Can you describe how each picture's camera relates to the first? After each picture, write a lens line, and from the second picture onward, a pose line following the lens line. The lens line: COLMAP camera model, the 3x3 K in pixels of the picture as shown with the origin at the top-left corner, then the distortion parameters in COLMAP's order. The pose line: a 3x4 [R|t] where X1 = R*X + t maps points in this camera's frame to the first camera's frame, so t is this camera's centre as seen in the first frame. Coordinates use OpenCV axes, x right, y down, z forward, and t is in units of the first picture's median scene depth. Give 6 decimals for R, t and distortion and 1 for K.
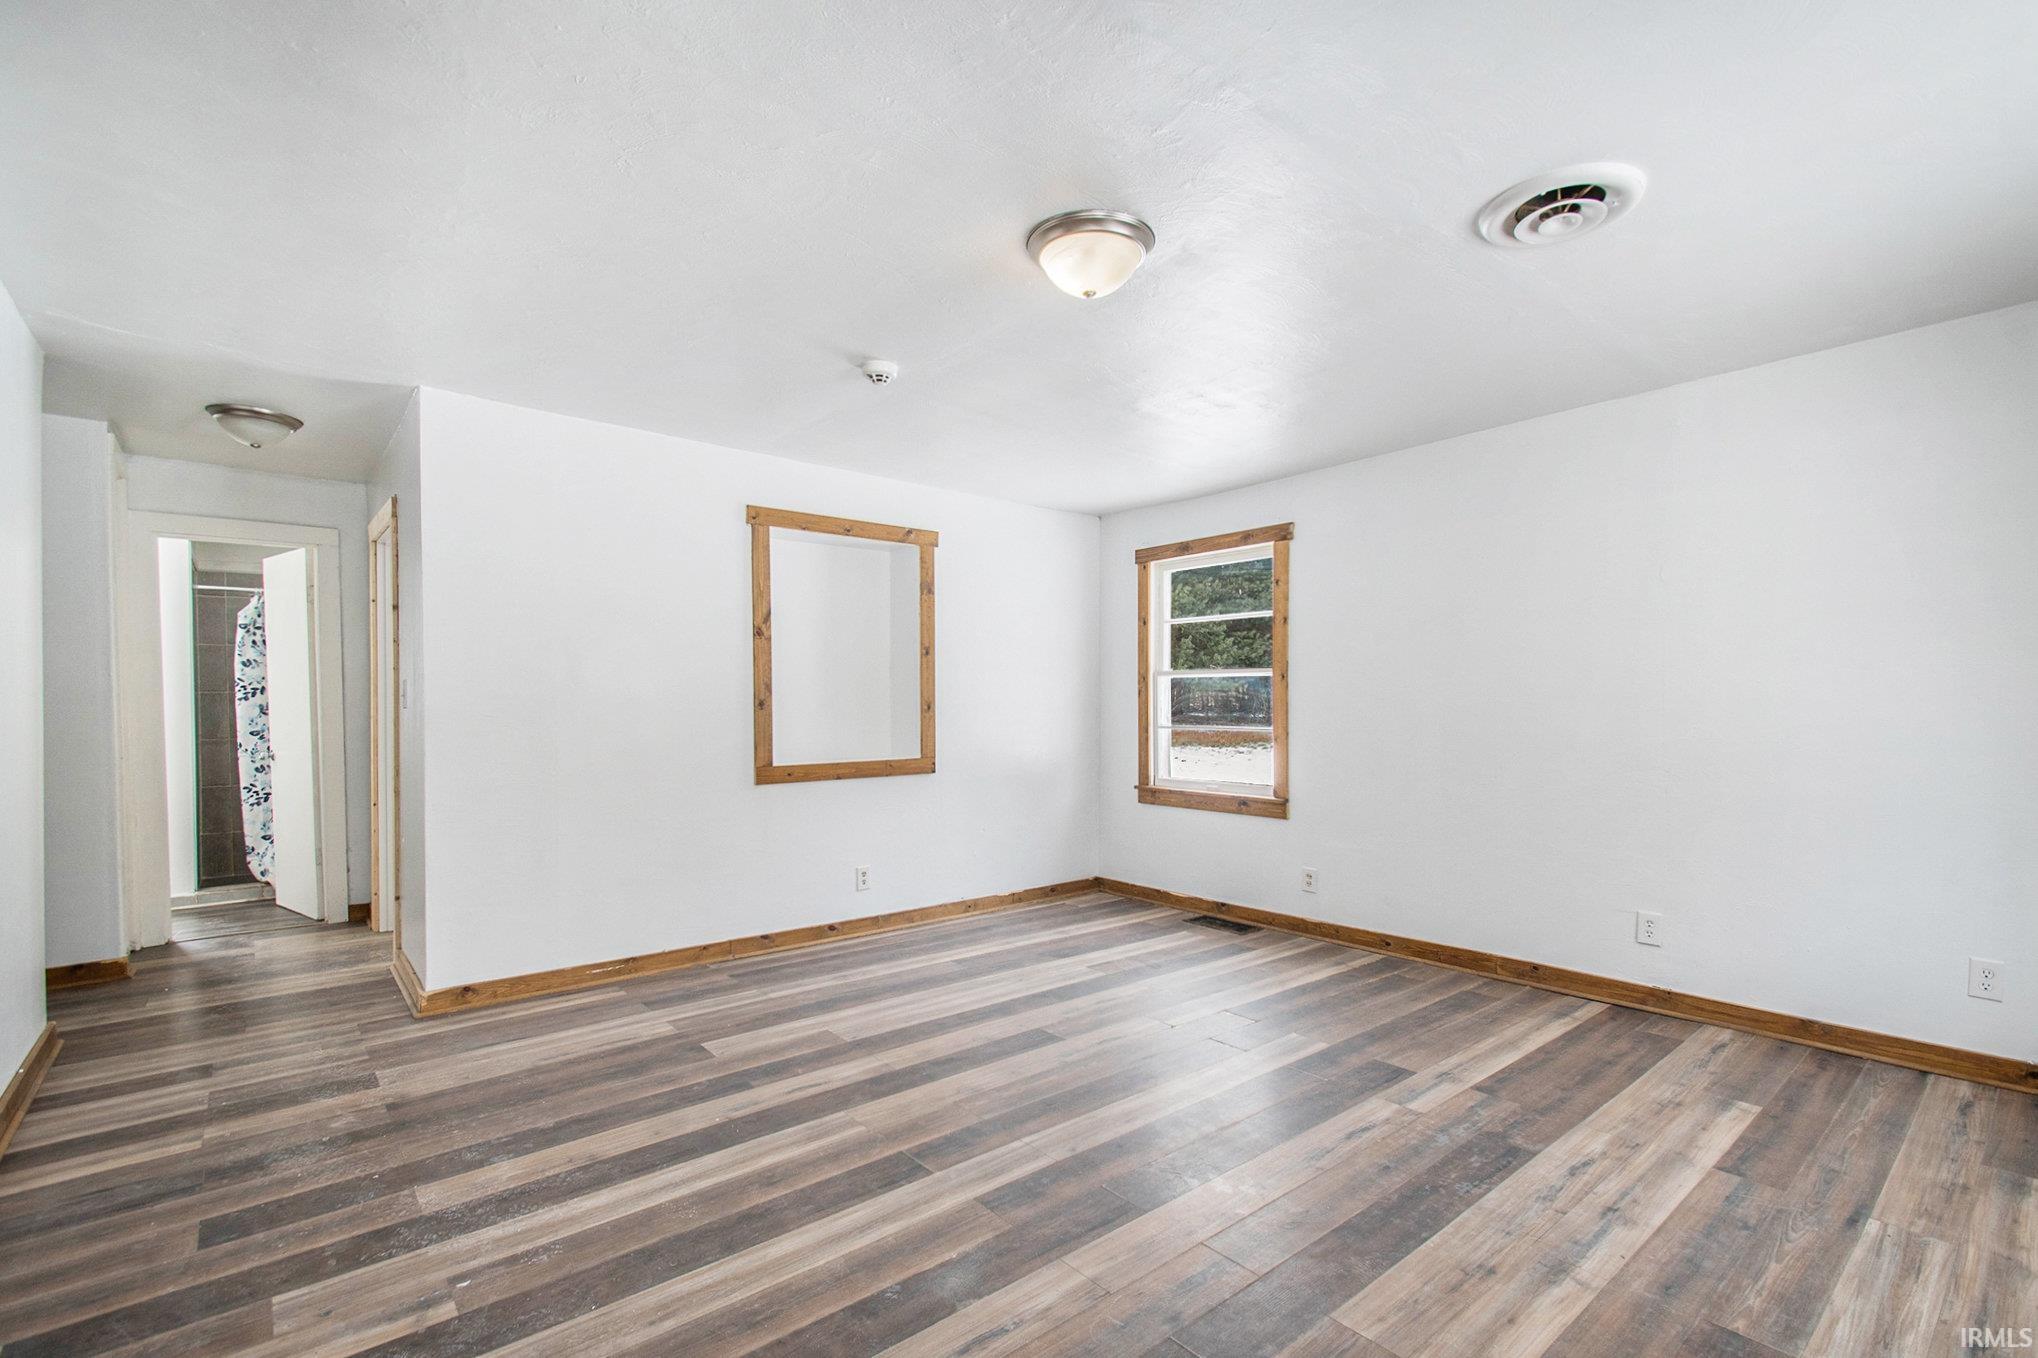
lens RADIAL K [[927.8, 0, 1018.5], [0, 927.8, 703.4], [0, 0, 1]] dist [0.026510, -0.000327]
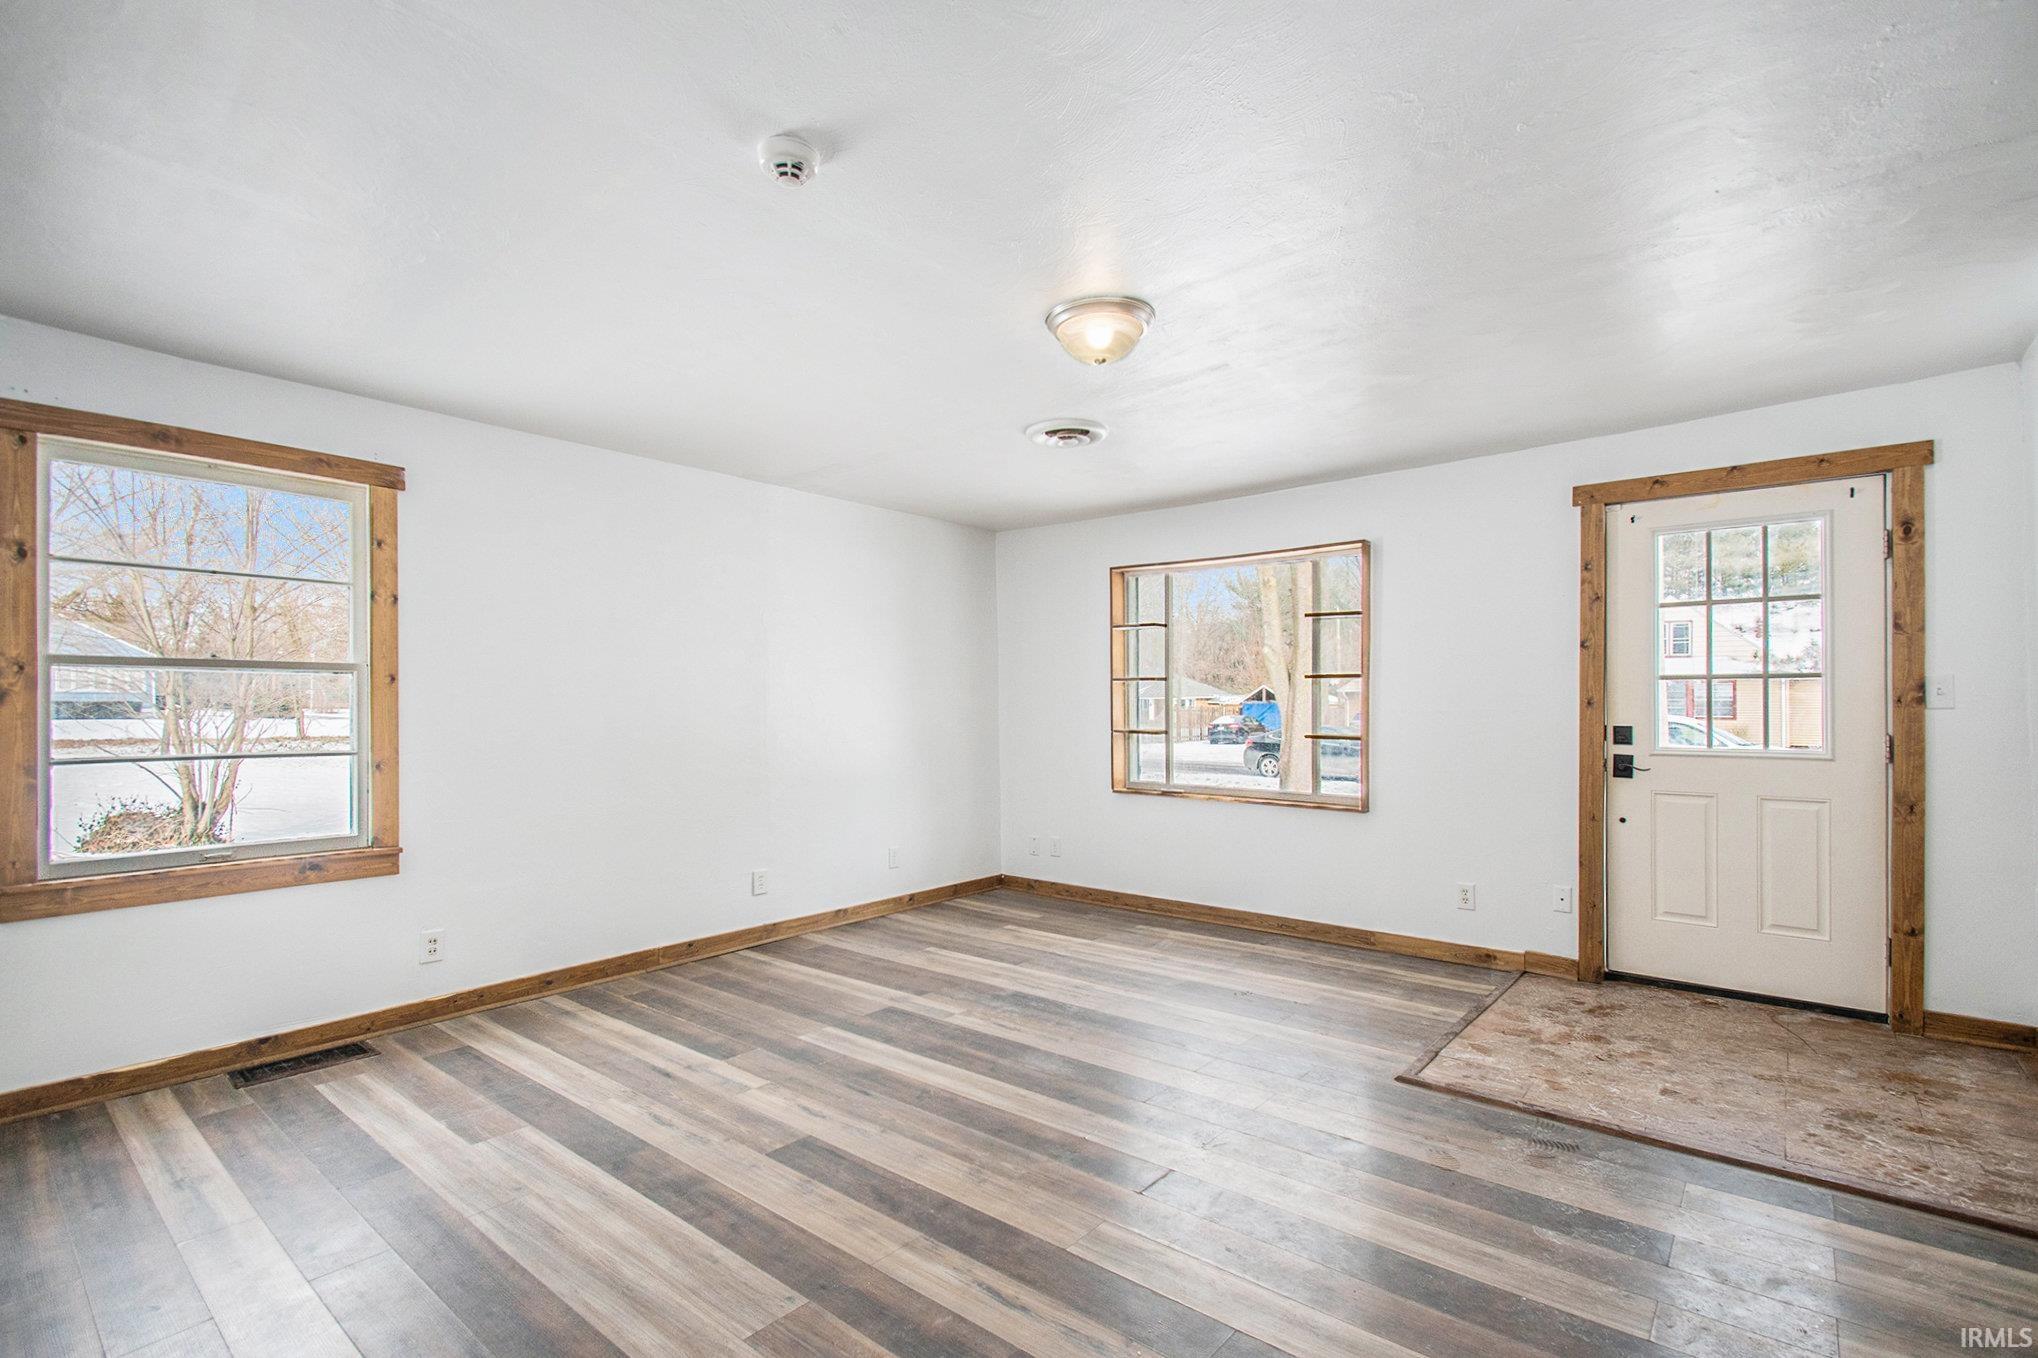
lens RADIAL K [[927.8, 0, 1018.5], [0, 927.8, 703.4], [0, 0, 1]] dist [0.026510, -0.000327]
pose [[-0.175341, 0.011303, 0.984443, -0.669869], [0.005125, 0.999931, -0.010568, 0.002074], [-0.984494, 0.003192, -0.175387, 0.839692]]
